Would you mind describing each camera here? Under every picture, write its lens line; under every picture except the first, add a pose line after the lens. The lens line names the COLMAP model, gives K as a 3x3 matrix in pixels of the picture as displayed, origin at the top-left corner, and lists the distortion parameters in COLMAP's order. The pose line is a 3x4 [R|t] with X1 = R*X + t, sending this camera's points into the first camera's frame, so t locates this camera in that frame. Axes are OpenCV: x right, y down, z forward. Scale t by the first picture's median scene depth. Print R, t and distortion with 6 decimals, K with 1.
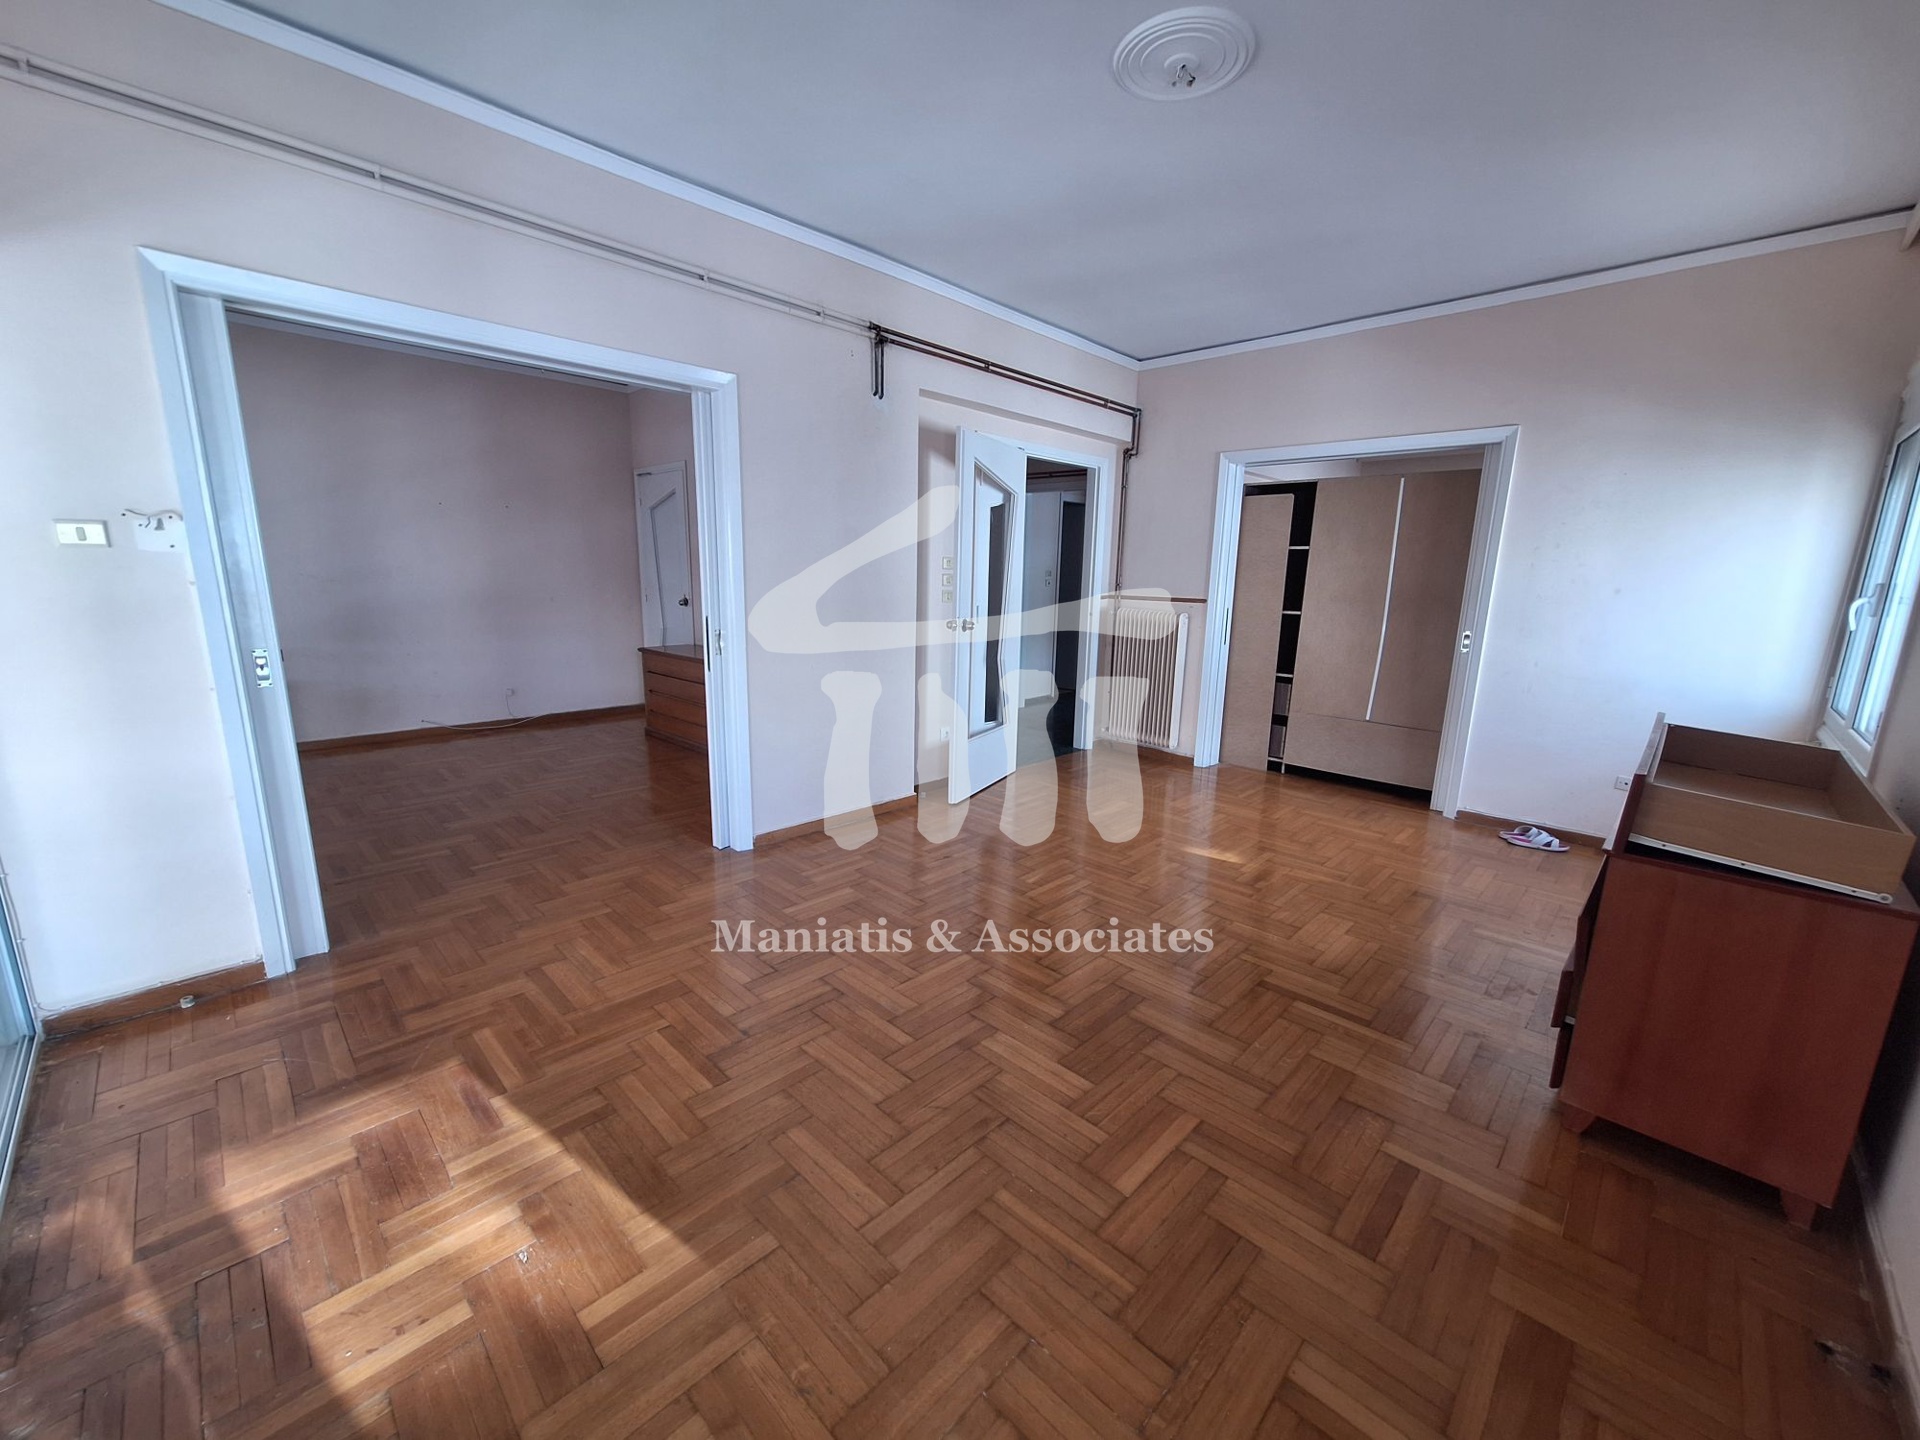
lens RADIAL K [[752.3, 0, 958.4], [0, 752.3, 729.8], [0, 0, 1]] dist [-0.003084, 0.000929]
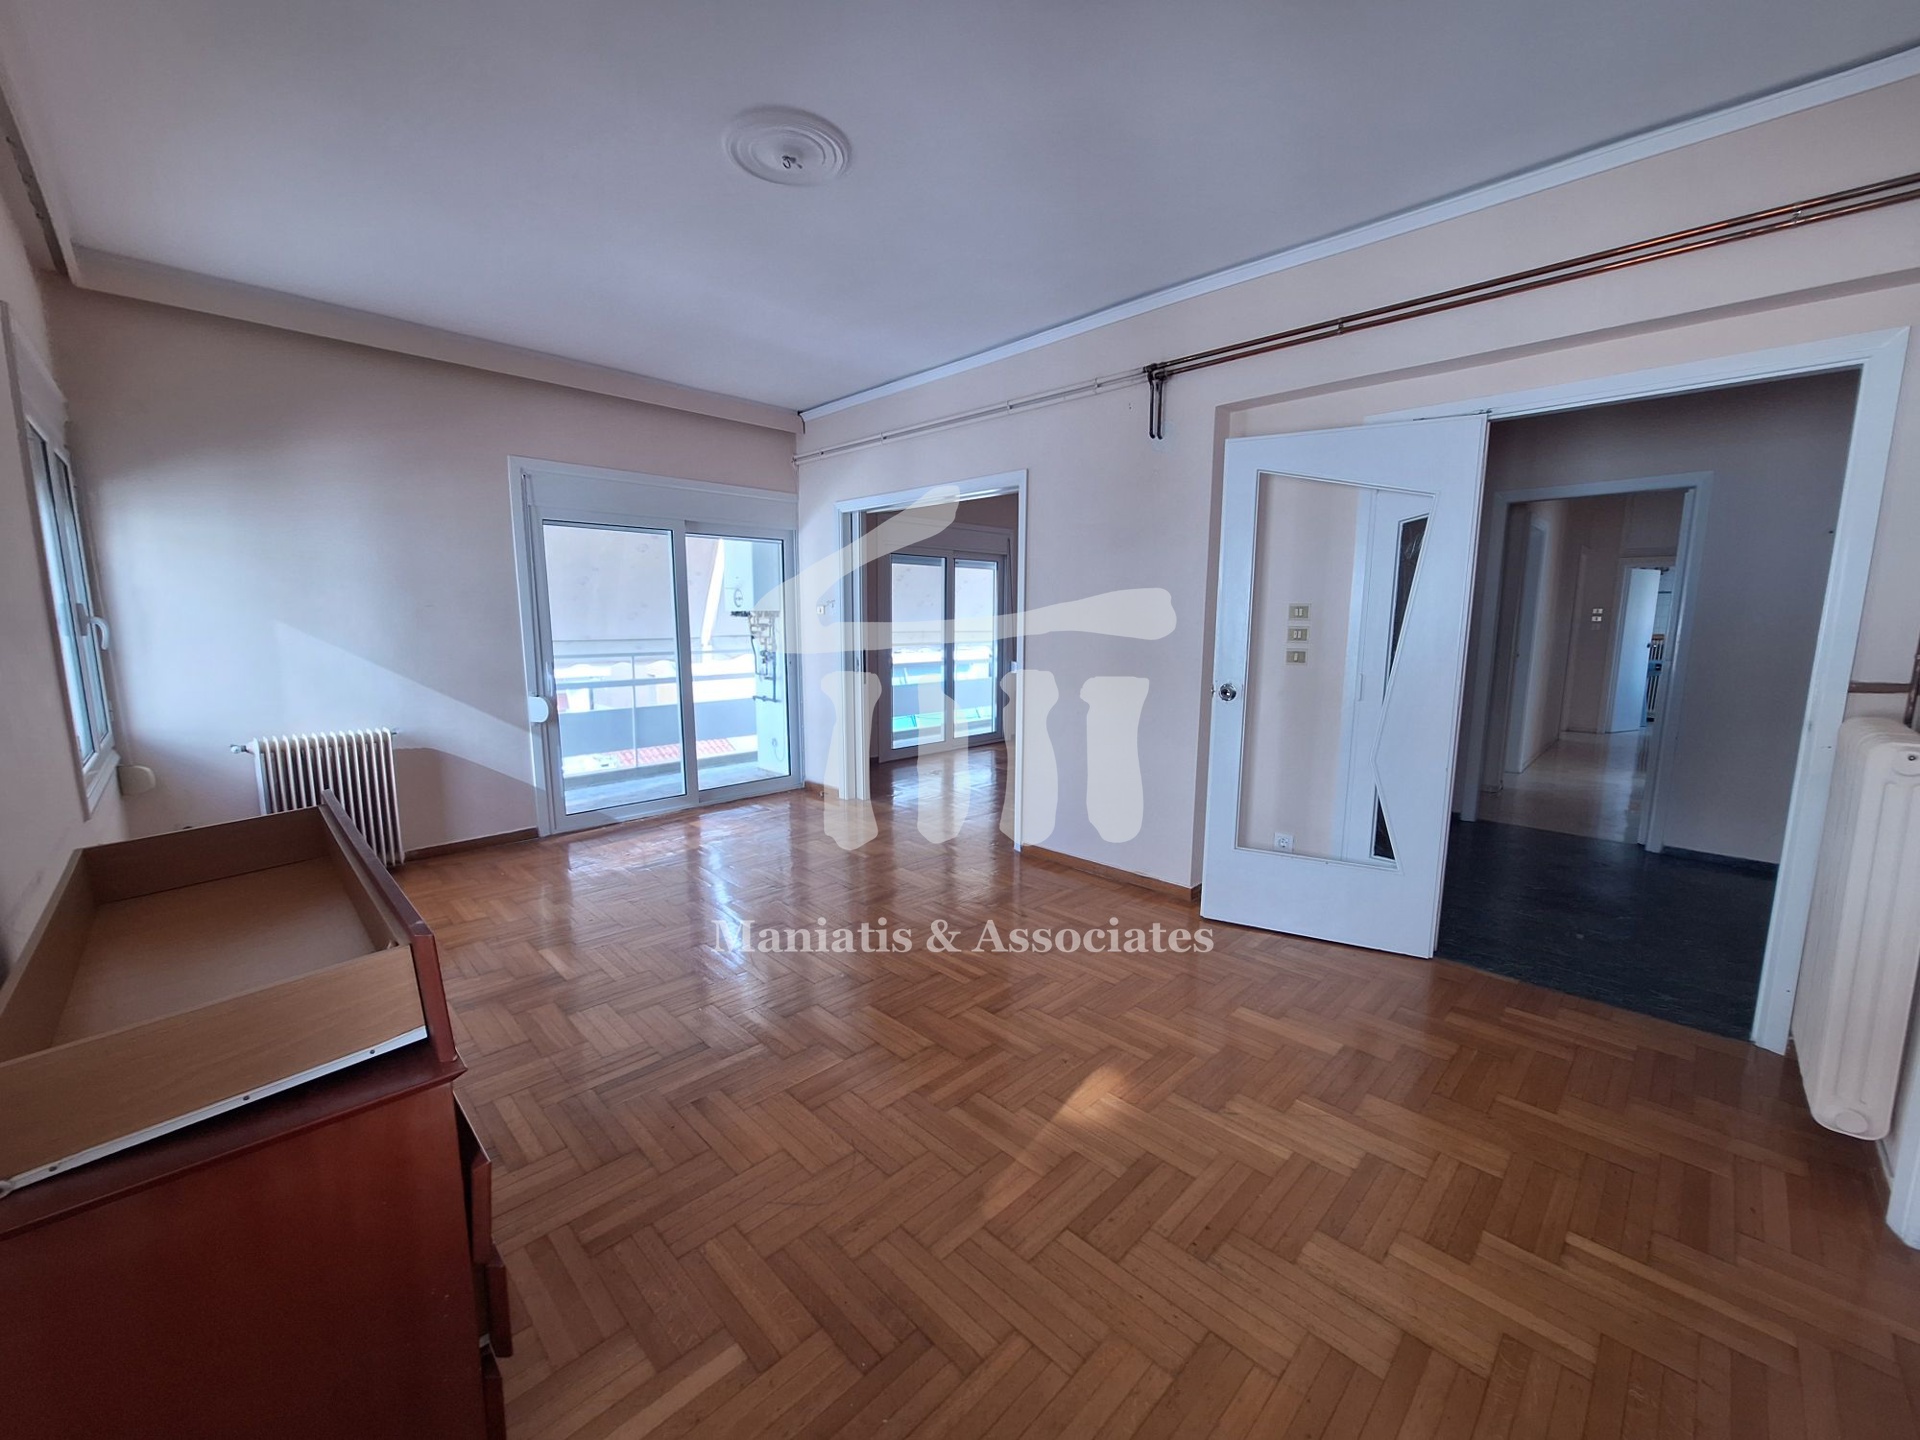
lens RADIAL K [[752.3, 0, 958.4], [0, 752.3, 729.8], [0, 0, 1]] dist [-0.003084, 0.000929]
pose [[-0.009289, 0.131705, -0.991245, 0.869773], [-0.209252, 0.969085, 0.130721, -0.162919], [0.977818, 0.208635, 0.018558, 0.819093]]
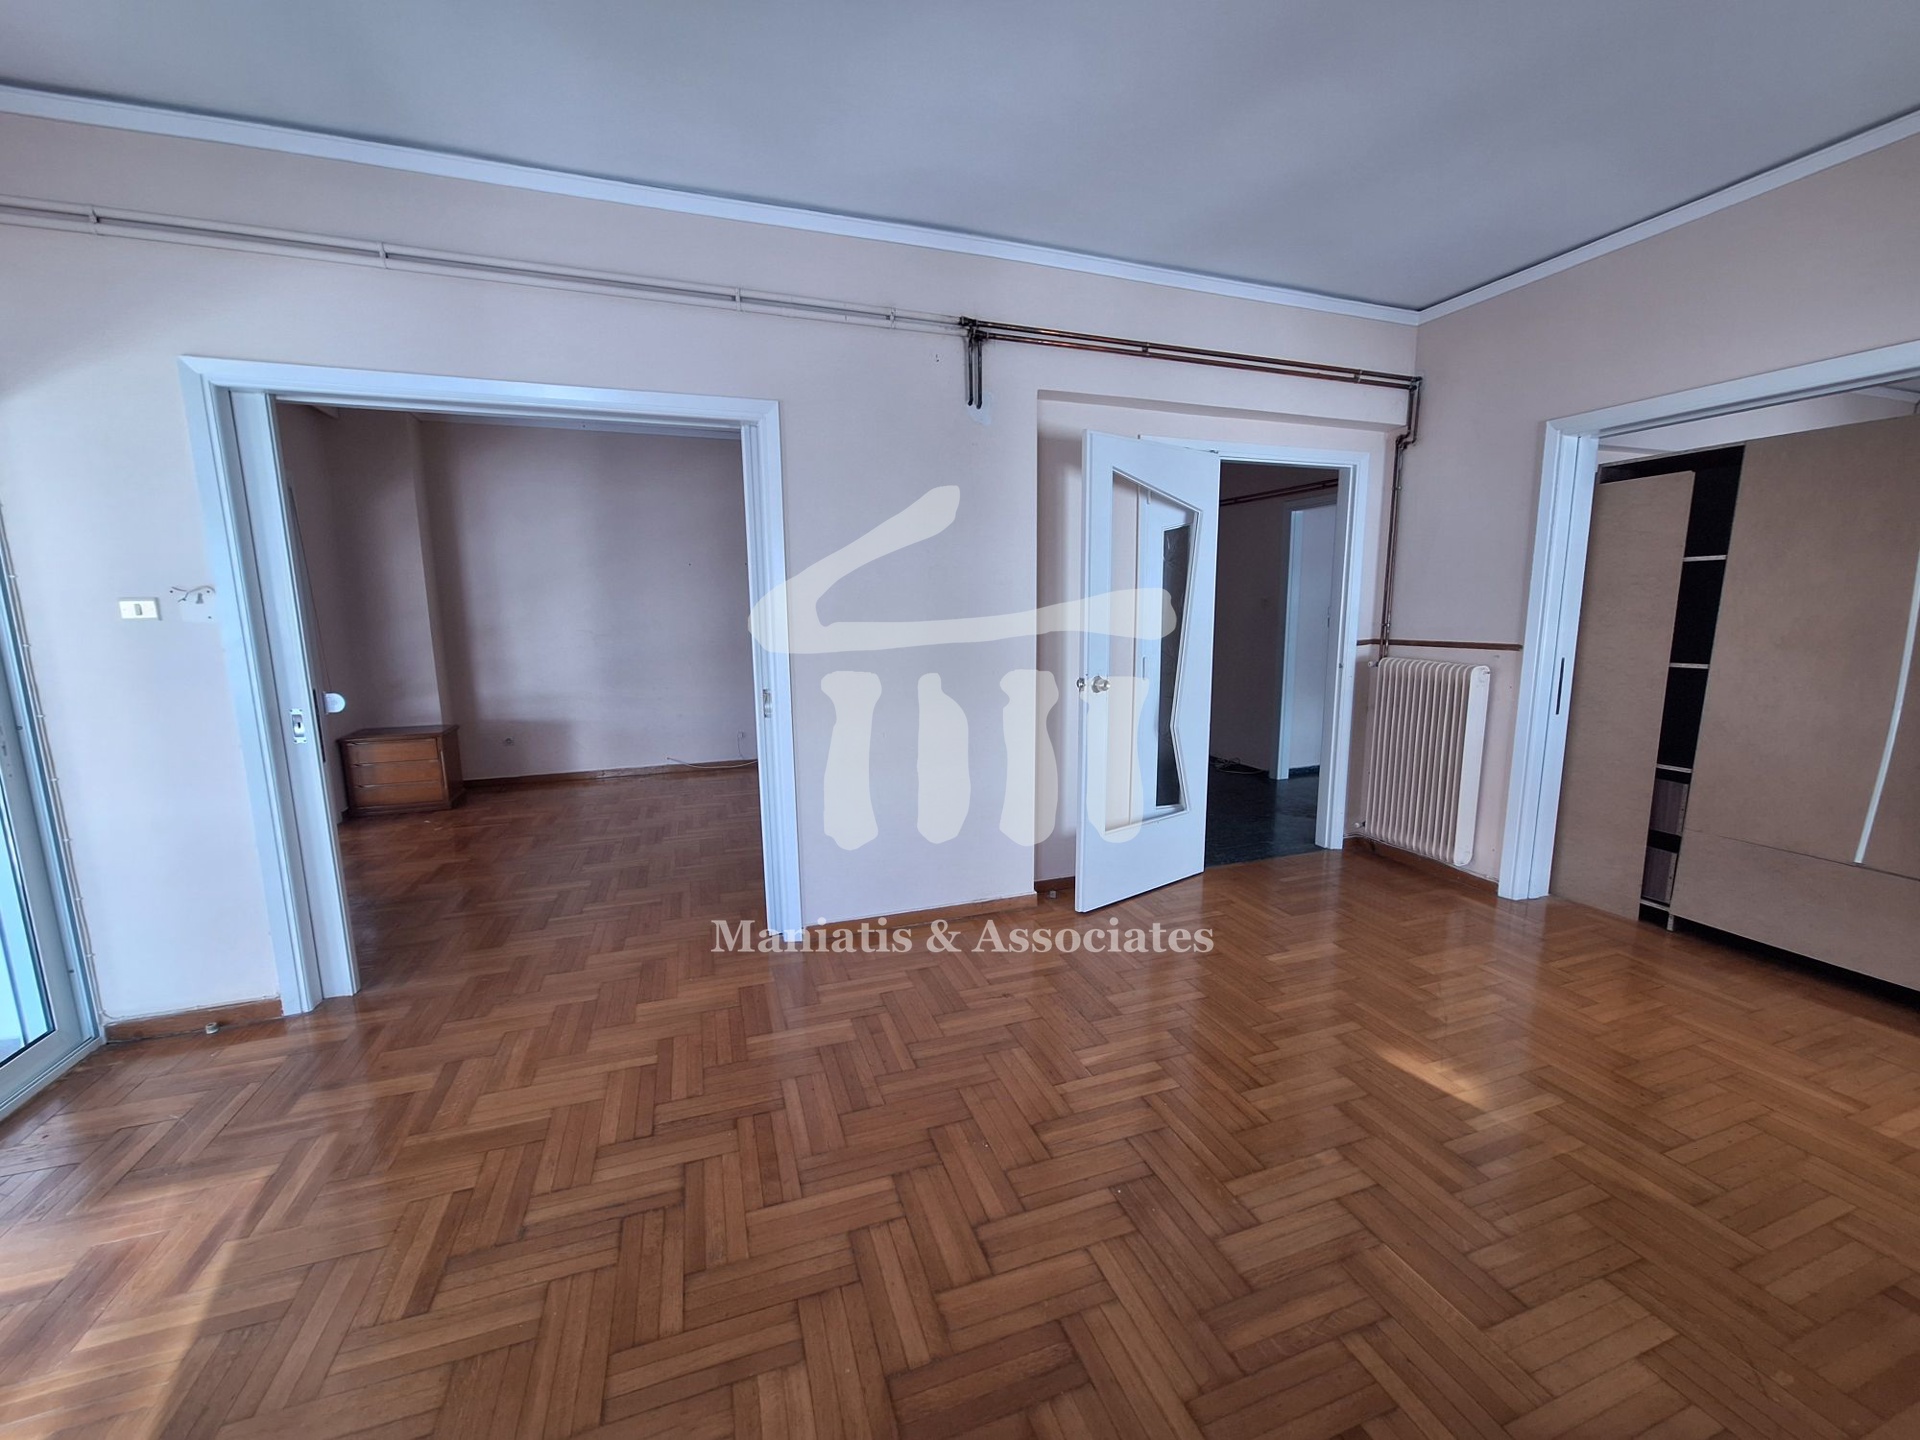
lens RADIAL K [[752.3, 0, 958.4], [0, 752.3, 729.8], [0, 0, 1]] dist [-0.003084, 0.000929]
pose [[0.896786, 0.040865, -0.440573, 0.251356], [-0.063911, 0.997247, -0.037591, -0.060982], [0.437824, 0.061869, 0.896930, 0.282307]]
